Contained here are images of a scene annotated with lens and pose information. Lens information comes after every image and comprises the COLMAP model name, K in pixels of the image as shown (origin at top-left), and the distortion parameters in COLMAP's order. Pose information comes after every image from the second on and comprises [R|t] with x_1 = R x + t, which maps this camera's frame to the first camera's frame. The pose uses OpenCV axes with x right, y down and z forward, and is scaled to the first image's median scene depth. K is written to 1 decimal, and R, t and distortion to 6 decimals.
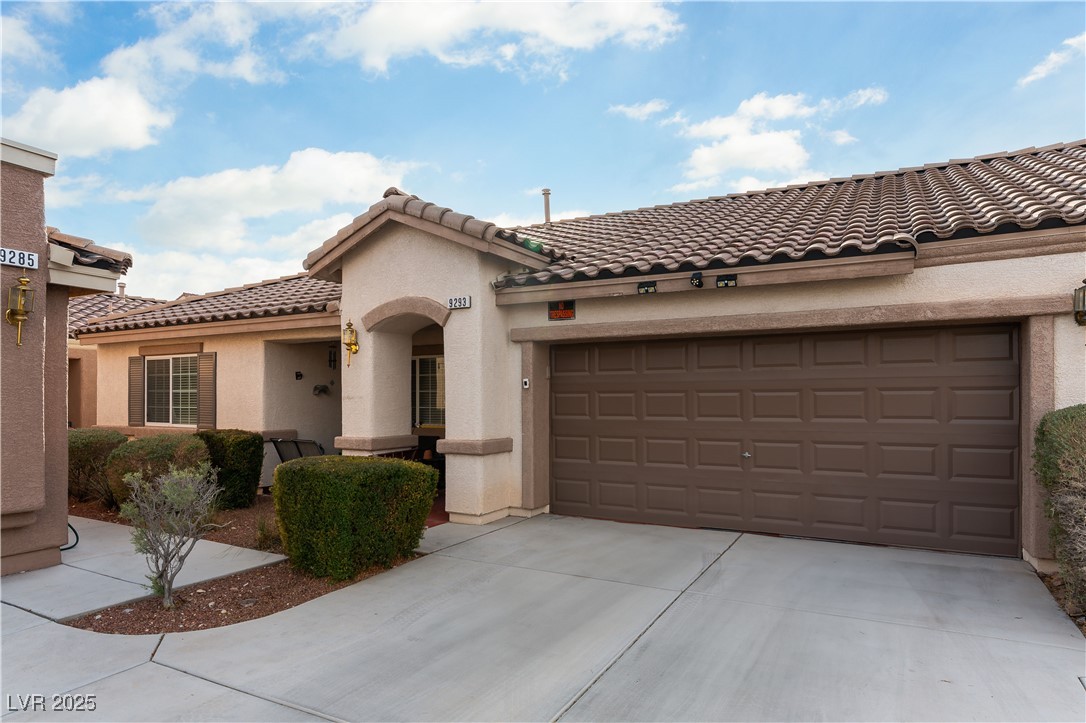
lens RADIAL K [[632.5, 0, 543.4], [0, 632.5, 397.7], [0, 0, 1]] dist [0.001805, 0.000184]
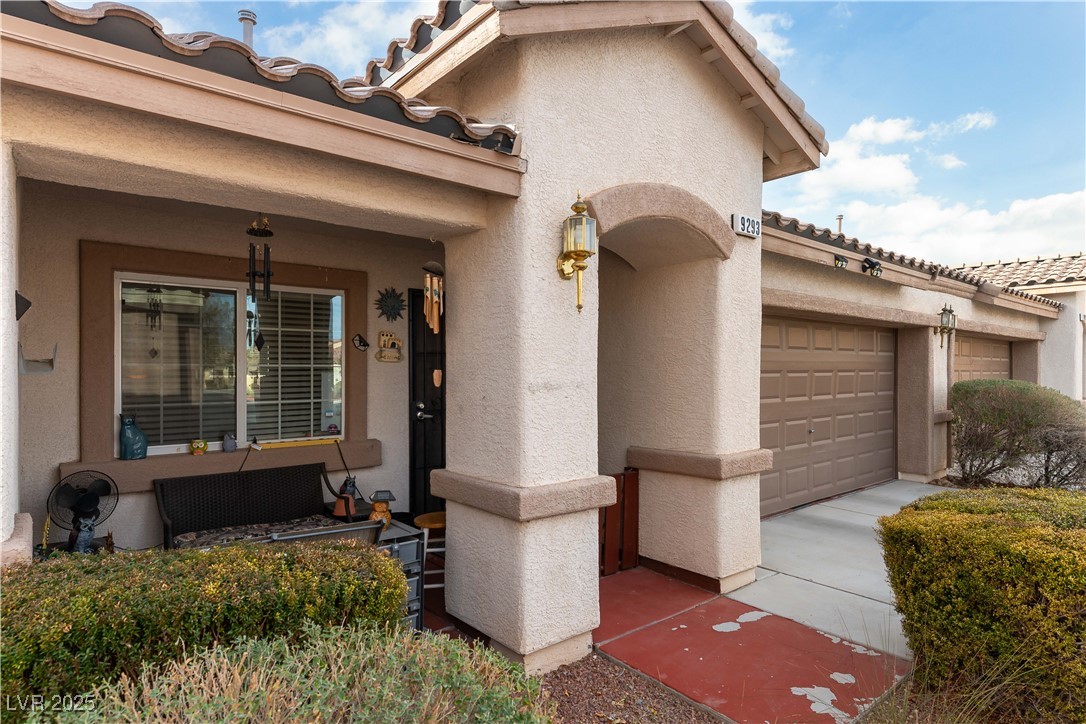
lens RADIAL K [[605.1, 0, 543.0], [0, 605.1, 362.0], [0, 0, 1]] dist [-0.002271, -0.000345]
pose [[0.368527, 0.010364, 0.929559, -0.751158], [-0.006445, 0.999942, -0.008594, -0.014143], [-0.929595, -0.002824, 0.368573, 0.976062]]
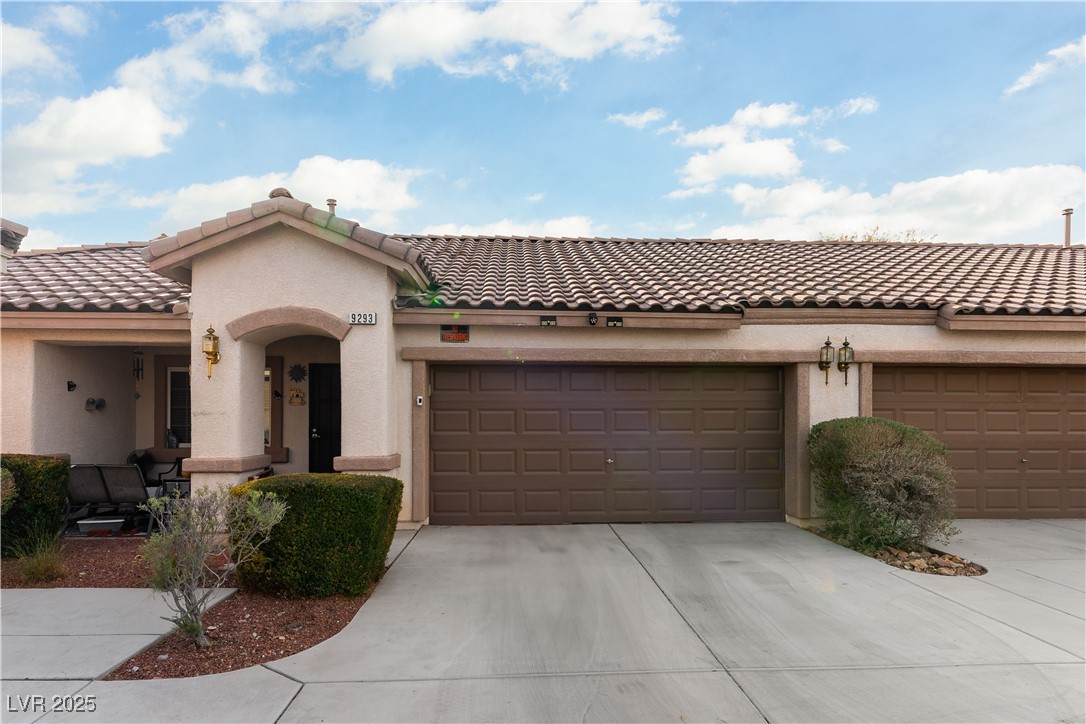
lens RADIAL K [[629.4, 0, 542.7], [0, 629.4, 411.4], [0, 0, 1]] dist [-0.000152, -0.000307]
pose [[0.852282, 0.006690, 0.523040, -0.411759], [-0.002794, 0.999962, -0.008238, 0.003107], [-0.523076, 0.005559, 0.852268, 0.010835]]
